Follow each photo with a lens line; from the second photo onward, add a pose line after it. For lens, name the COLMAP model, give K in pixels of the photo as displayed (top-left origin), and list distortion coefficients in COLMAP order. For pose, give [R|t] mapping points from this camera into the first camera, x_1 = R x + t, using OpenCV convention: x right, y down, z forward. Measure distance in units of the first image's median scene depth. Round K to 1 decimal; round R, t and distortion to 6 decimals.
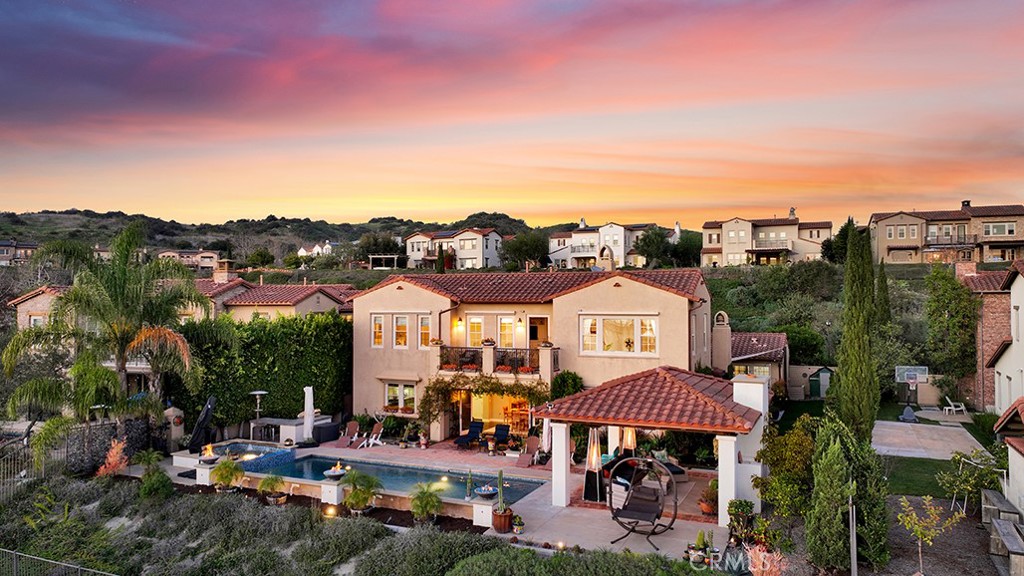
lens RADIAL K [[717.7, 0, 512.0], [0, 717.7, 288.0], [0, 0, 1]] dist [0.007650, 0.001244]
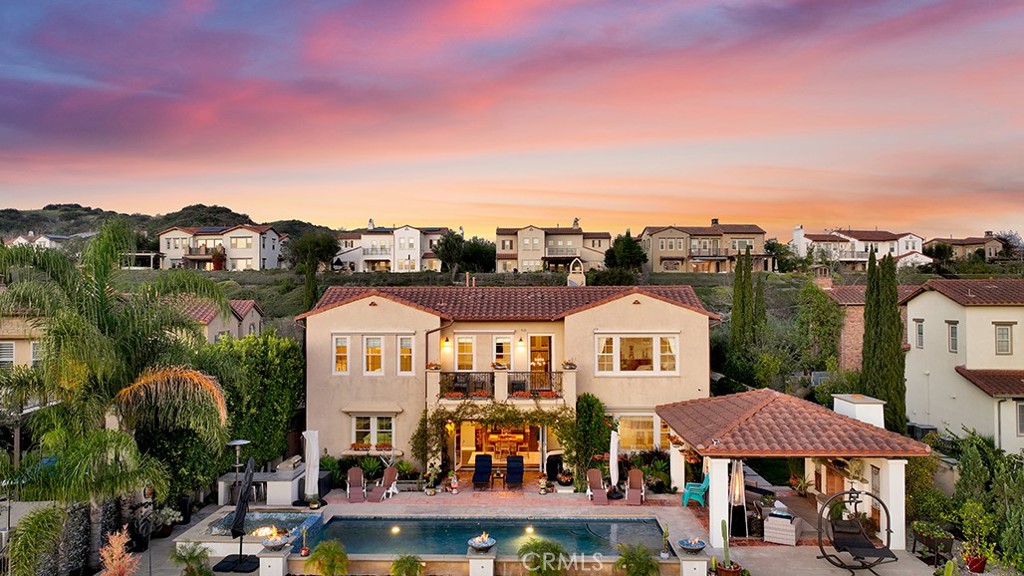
lens RADIAL K [[717.7, 0, 512.0], [0, 717.7, 288.0], [0, 0, 1]] dist [0.007650, 0.001244]
pose [[0.922103, 0.004838, 0.386915, -0.125275], [-0.004939, 0.999988, -0.000735, -0.007178], [-0.386914, -0.001233, 0.922115, 0.056255]]
